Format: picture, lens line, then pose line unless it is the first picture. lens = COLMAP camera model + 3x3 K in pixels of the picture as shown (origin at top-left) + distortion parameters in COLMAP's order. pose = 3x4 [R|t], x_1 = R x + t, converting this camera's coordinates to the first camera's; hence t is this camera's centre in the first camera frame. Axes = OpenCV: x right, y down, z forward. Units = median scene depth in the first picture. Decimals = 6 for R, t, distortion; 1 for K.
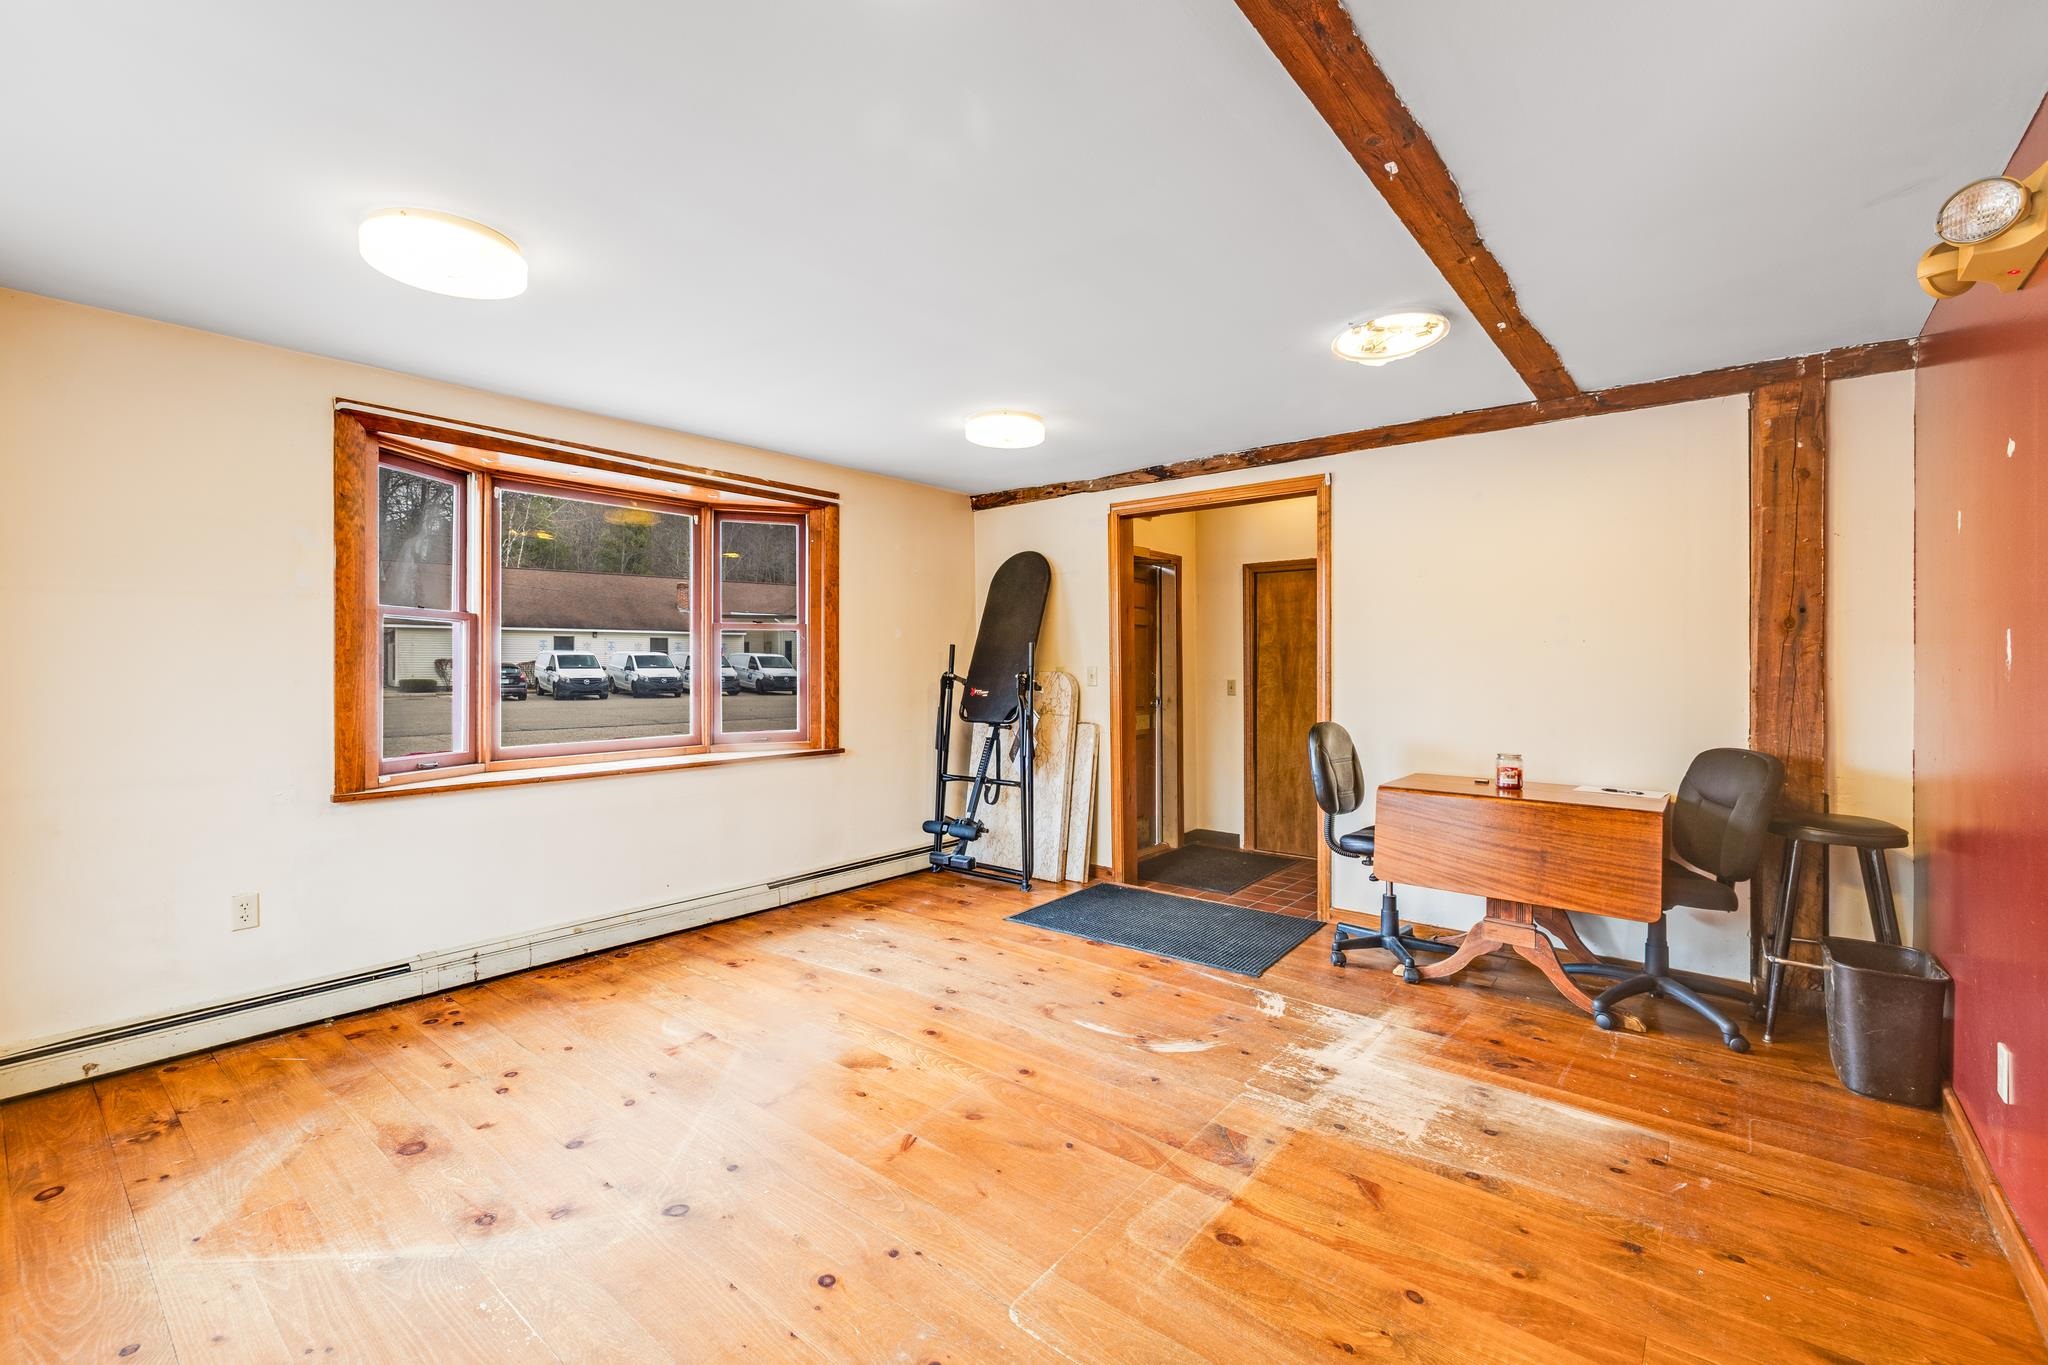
lens RADIAL K [[876.9, 0, 1014.6], [0, 876.9, 667.8], [0, 0, 1]] dist [0.000606, -0.000335]
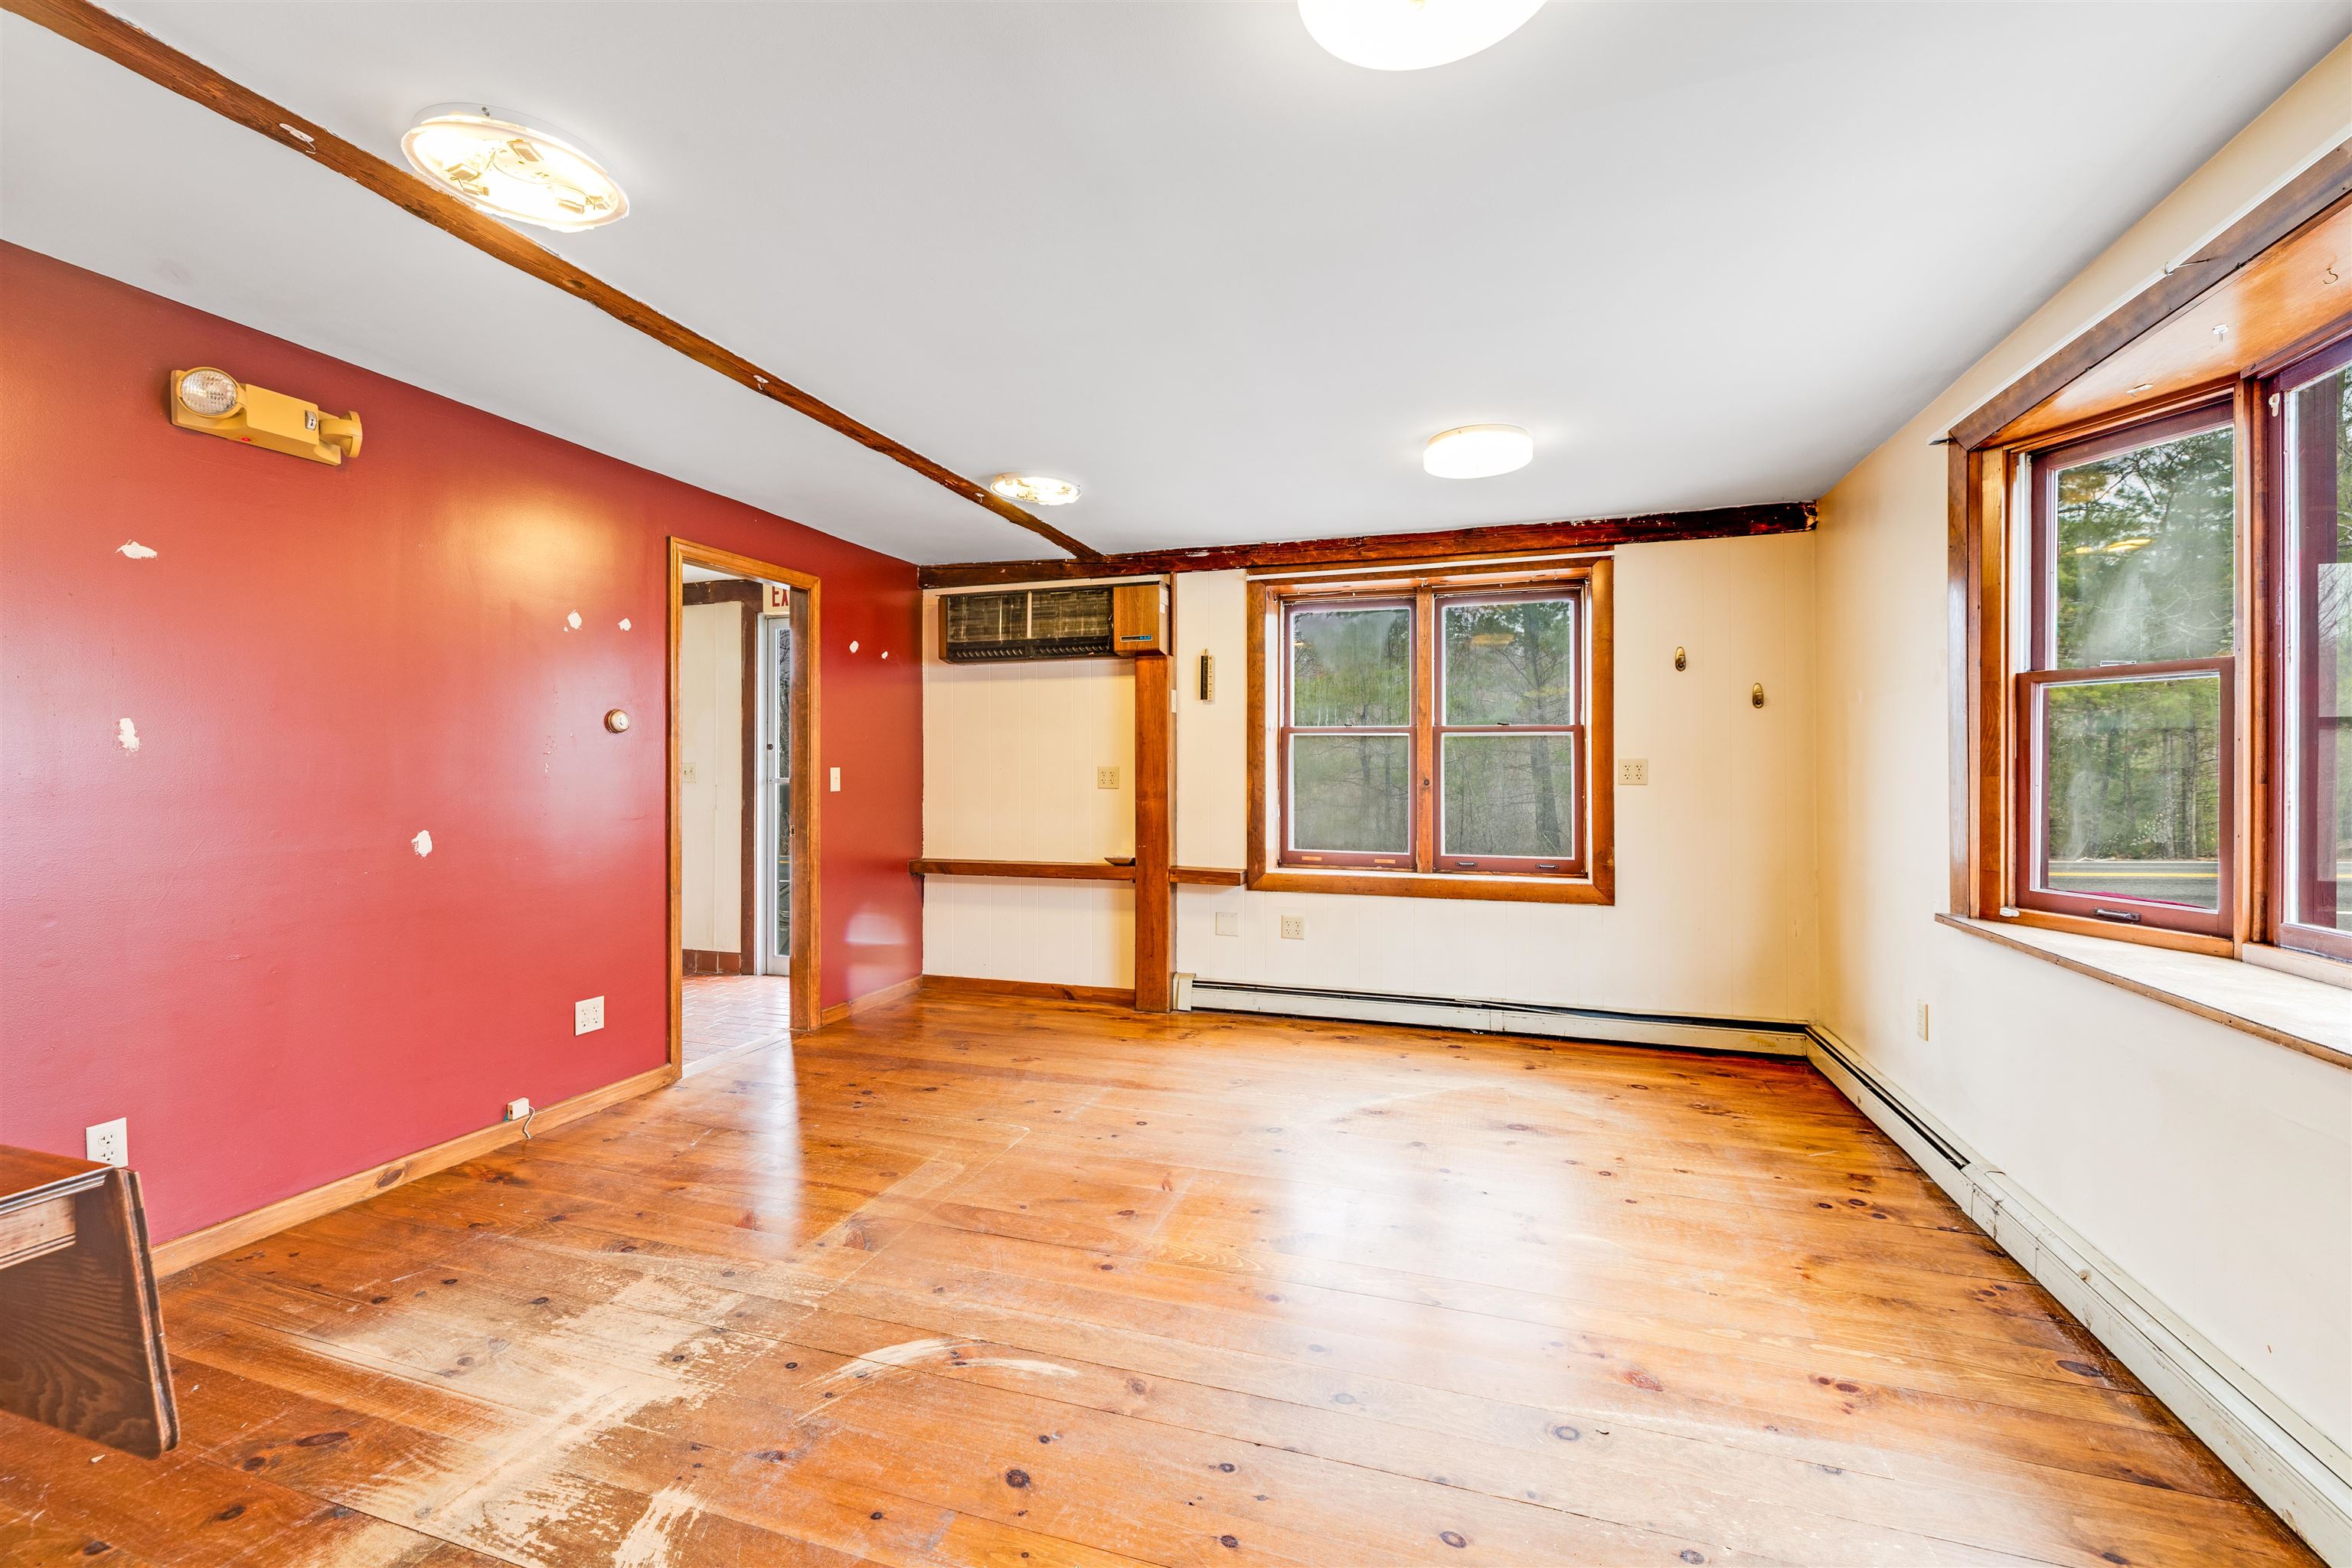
lens RADIAL K [[1007.0, 0, 1168.1], [0, 1007.0, 774.3], [0, 0, 1]] dist [0.000606, -0.000335]
pose [[-0.934103, 0.001371, -0.357001, 0.293975], [-0.002684, 0.999937, 0.010865, 0.006991], [0.356994, 0.011108, -0.934041, 1.937314]]
